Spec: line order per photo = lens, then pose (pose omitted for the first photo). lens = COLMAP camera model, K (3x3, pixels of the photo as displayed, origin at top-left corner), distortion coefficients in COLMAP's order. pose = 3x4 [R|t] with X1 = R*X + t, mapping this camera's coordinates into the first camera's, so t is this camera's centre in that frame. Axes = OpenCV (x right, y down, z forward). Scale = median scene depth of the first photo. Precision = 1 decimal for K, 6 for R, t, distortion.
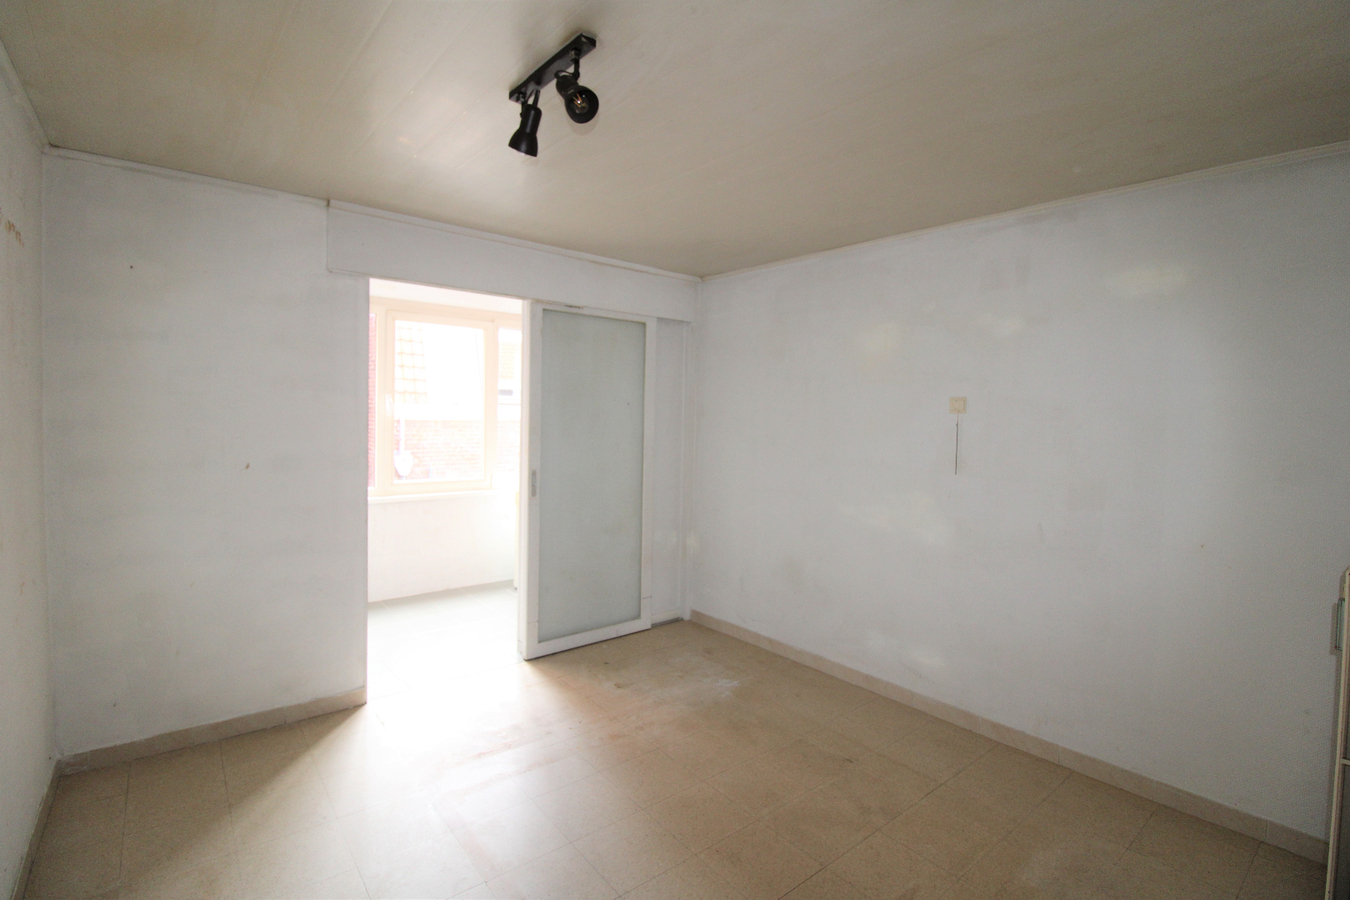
lens RADIAL K [[625.7, 0, 679.0], [0, 625.7, 437.2], [0, 0, 1]] dist [-0.009844, -0.000630]
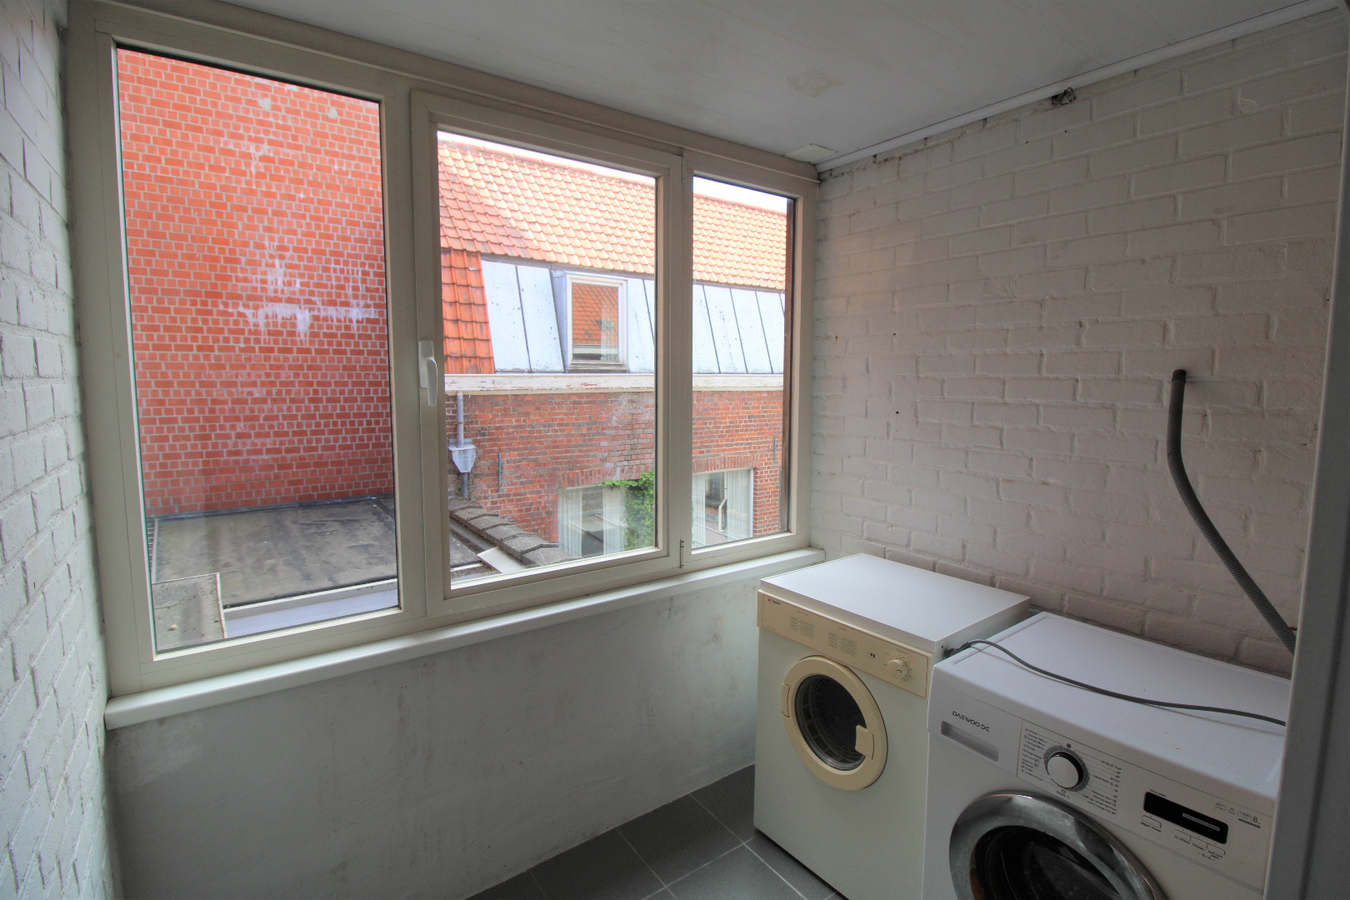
lens RADIAL K [[625.7, 0, 679.0], [0, 625.7, 437.2], [0, 0, 1]] dist [-0.009844, -0.000630]
pose [[0.996718, -0.016451, -0.079259, -0.134723], [0.020954, 0.998193, 0.056318, -0.015194], [0.078189, -0.057794, 0.995262, 0.299830]]
